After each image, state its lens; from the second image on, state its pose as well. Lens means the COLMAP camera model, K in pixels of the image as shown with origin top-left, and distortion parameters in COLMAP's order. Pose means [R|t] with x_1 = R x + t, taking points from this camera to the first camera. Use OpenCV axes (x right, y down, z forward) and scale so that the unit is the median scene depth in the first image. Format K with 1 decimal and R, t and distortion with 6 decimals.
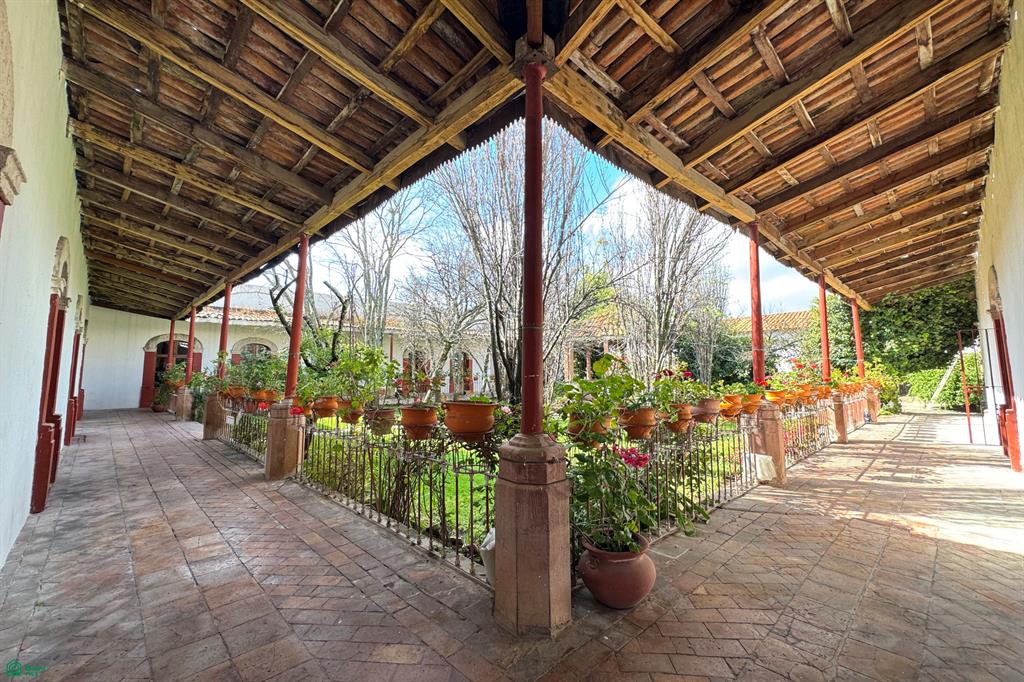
lens RADIAL K [[396.8, 0, 508.7], [0, 396.8, 340.7], [0, 0, 1]] dist [-0.002695, 0.000345]
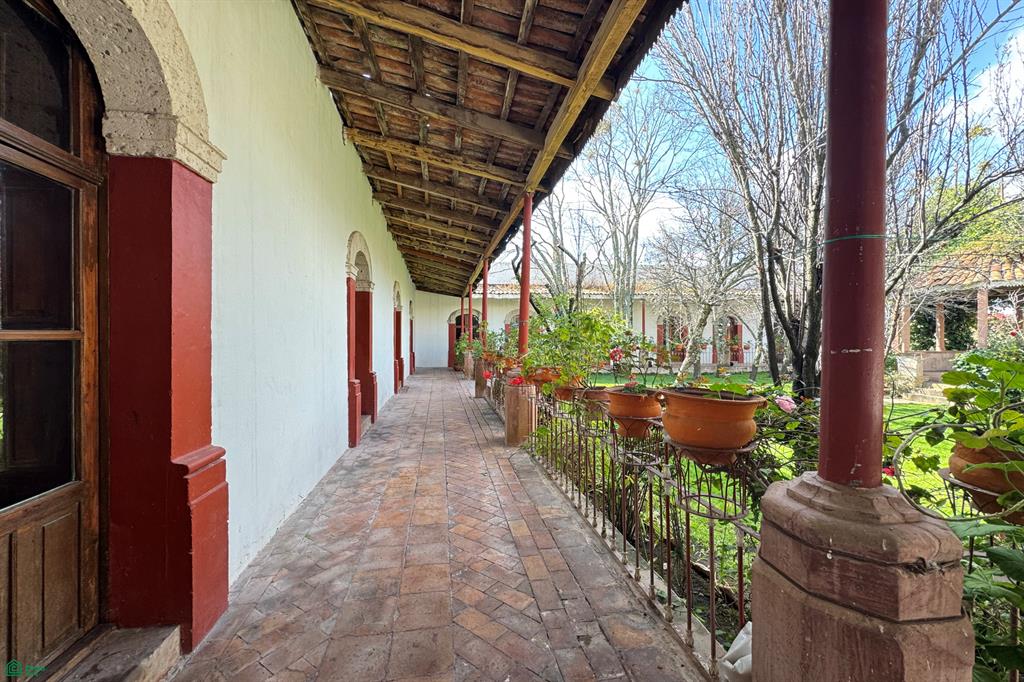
lens RADIAL K [[396.8, 0, 517.9], [0, 396.8, 341.7], [0, 0, 1]] dist [-0.002695, 0.000345]
pose [[0.819397, 0.003603, -0.573216, 0.003752], [0.044731, 0.996529, 0.070205, 0.014902], [0.571479, -0.083166, 0.816392, 0.203262]]
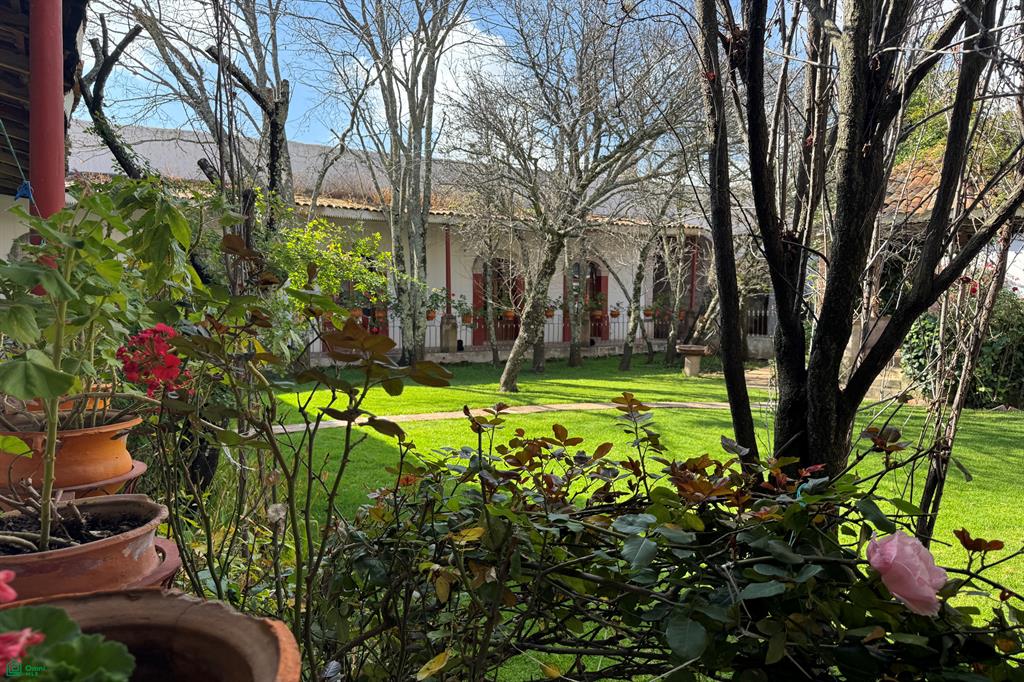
lens RADIAL K [[694.1, 0, 508.0], [0, 694.1, 346.5], [0, 0, 1]] dist [0.052200, -0.003513]
pose [[0.973546, 0.017470, -0.227824, -0.065449], [0.015175, 0.989927, 0.140760, 0.051798], [0.227988, -0.140493, 0.963474, 0.574695]]
